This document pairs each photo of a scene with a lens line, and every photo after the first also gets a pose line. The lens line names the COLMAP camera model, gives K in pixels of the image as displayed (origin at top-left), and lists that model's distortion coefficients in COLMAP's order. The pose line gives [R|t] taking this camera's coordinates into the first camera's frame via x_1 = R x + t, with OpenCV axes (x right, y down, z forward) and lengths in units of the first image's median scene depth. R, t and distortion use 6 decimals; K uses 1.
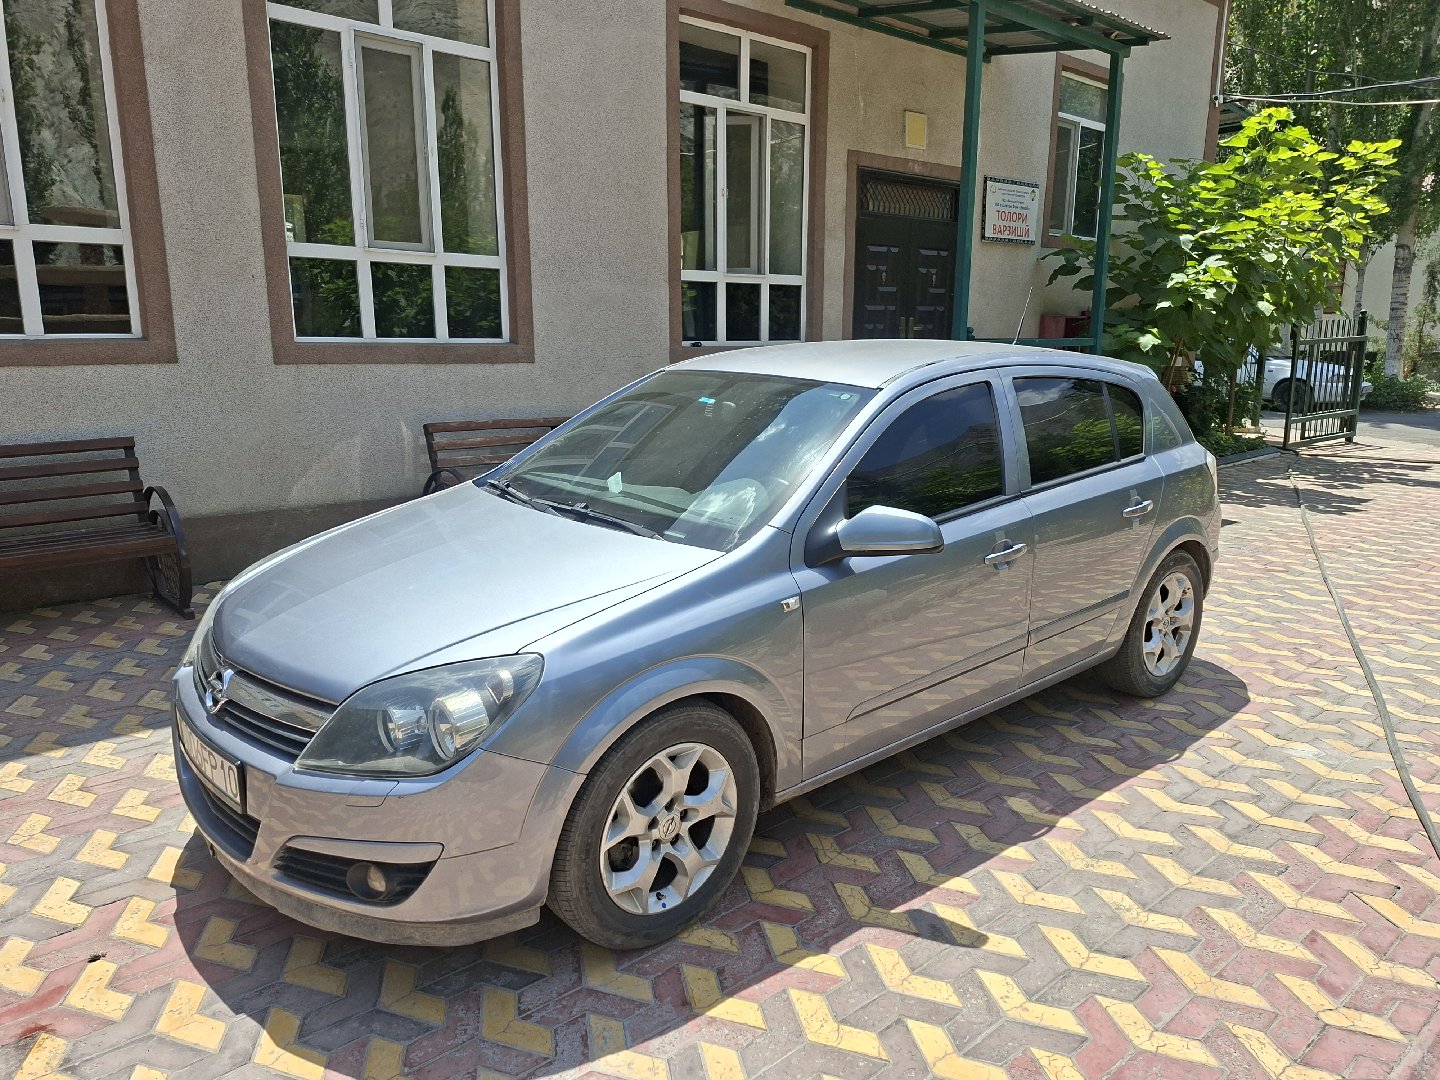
lens RADIAL K [[989.2, 0, 720.0], [0, 989.2, 540.0], [0, 0, 1]] dist [0.085150, -0.084683]
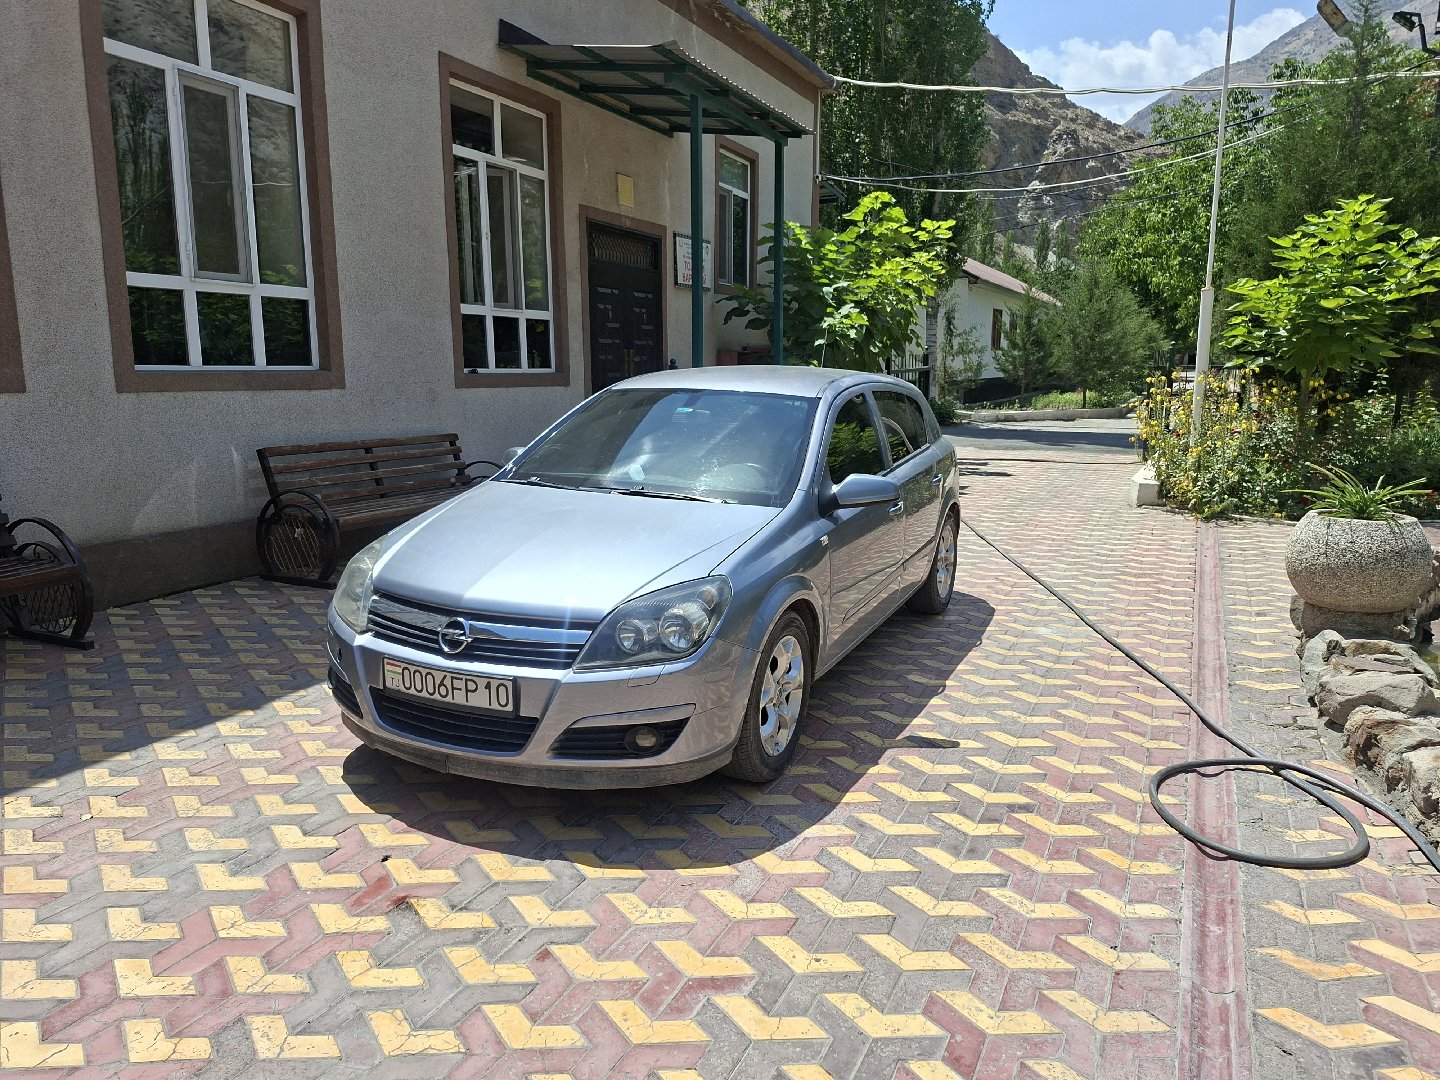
lens RADIAL K [[969.4, 0, 721.8], [0, 969.4, 527.4], [0, 0, 1]] dist [0.124796, -0.133148]
pose [[0.919437, -0.068172, 0.387284, -0.252101], [0.083731, 0.996213, -0.023423, 0.026706], [-0.384221, 0.053964, 0.921663, -0.111694]]
